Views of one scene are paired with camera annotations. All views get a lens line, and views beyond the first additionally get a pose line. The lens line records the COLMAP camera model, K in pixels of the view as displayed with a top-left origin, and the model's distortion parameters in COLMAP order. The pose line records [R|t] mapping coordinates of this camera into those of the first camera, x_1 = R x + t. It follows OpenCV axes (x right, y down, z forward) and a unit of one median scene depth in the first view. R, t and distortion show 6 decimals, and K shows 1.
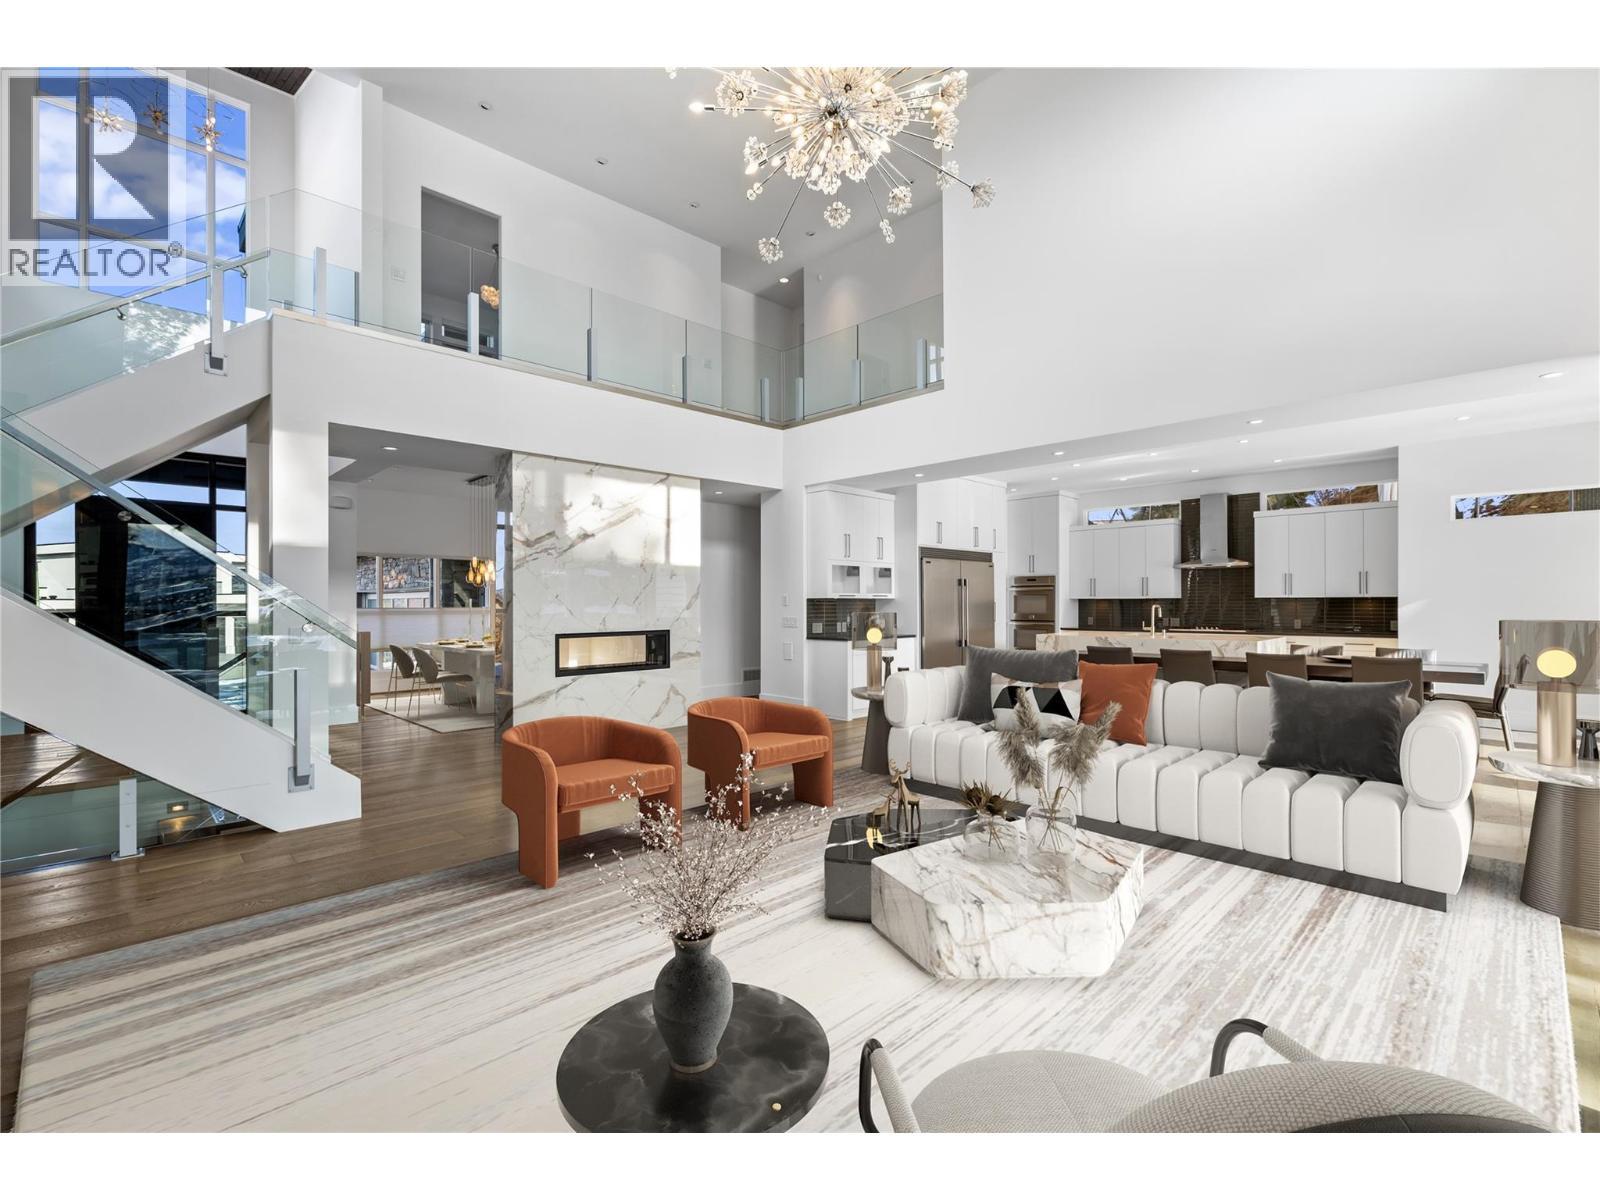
lens RADIAL K [[710.5, 0, 800.0], [0, 710.5, 600.0], [0, 0, 1]] dist [0.024760, 0.000398]
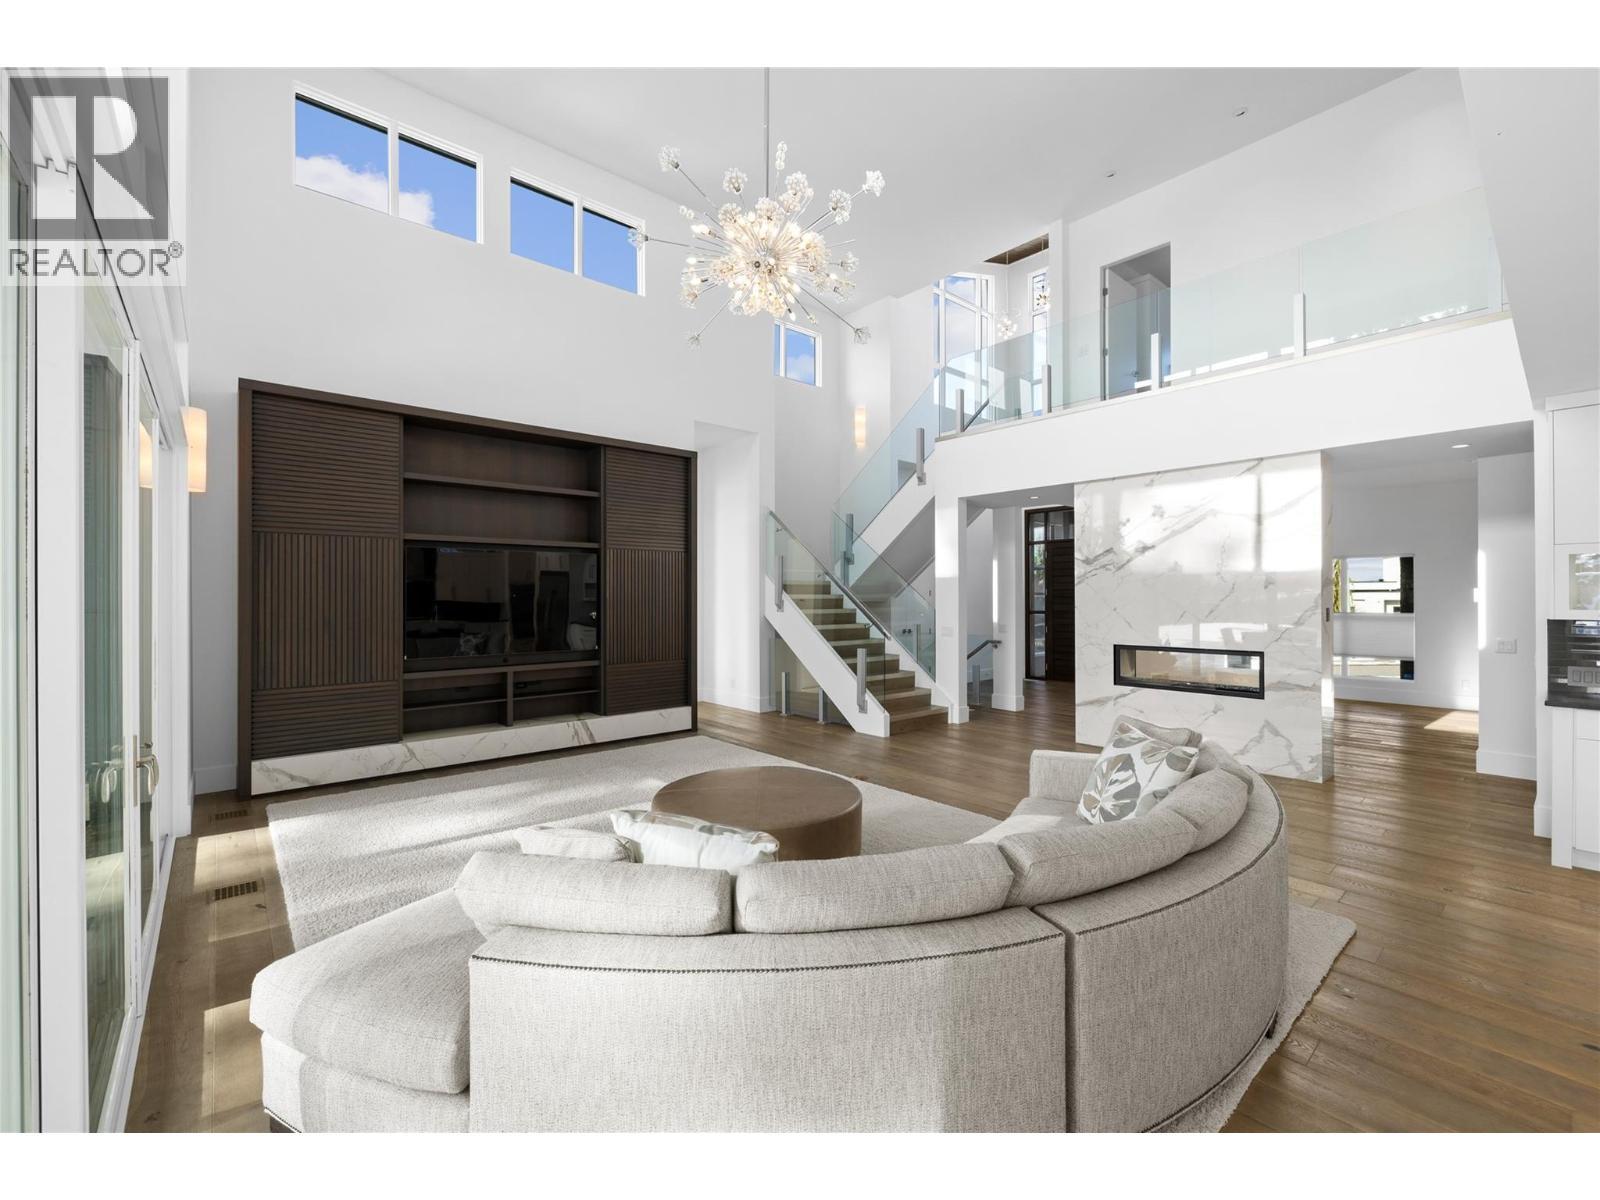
lens RADIAL K [[710.5, 0, 800.0], [0, 710.5, 600.0], [0, 0, 1]] dist [0.024760, 0.000398]
pose [[-0.039298, 0.010843, -0.999169, 0.666247], [0.007577, 0.999916, 0.010553, -0.030250], [0.999199, -0.007156, -0.039376, 0.520522]]
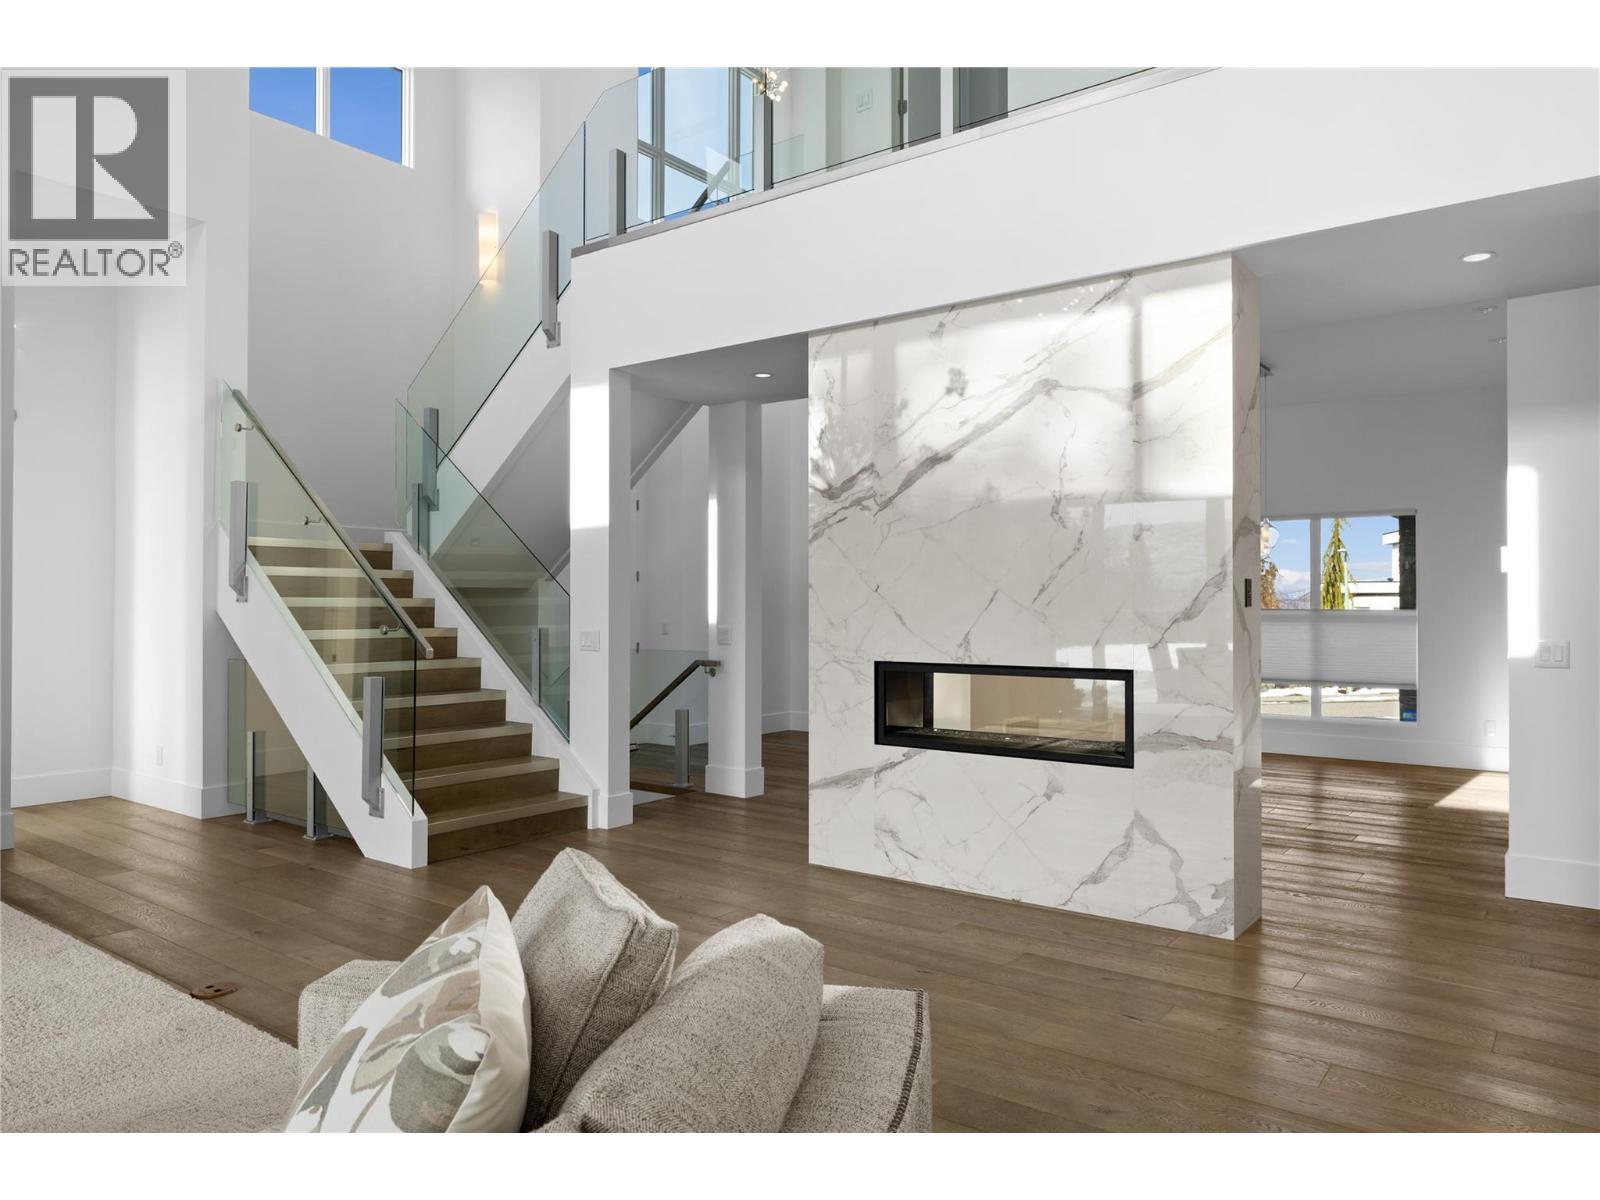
lens RADIAL K [[1121.5, 0, 800.0], [0, 1121.5, 600.0], [0, 0, 1]] dist [0.039229, -0.002136]
pose [[0.151021, -0.001292, -0.988530, 0.412075], [0.001821, 0.999998, -0.001029, 0.003588], [0.988529, -0.001644, 0.151023, 0.744016]]
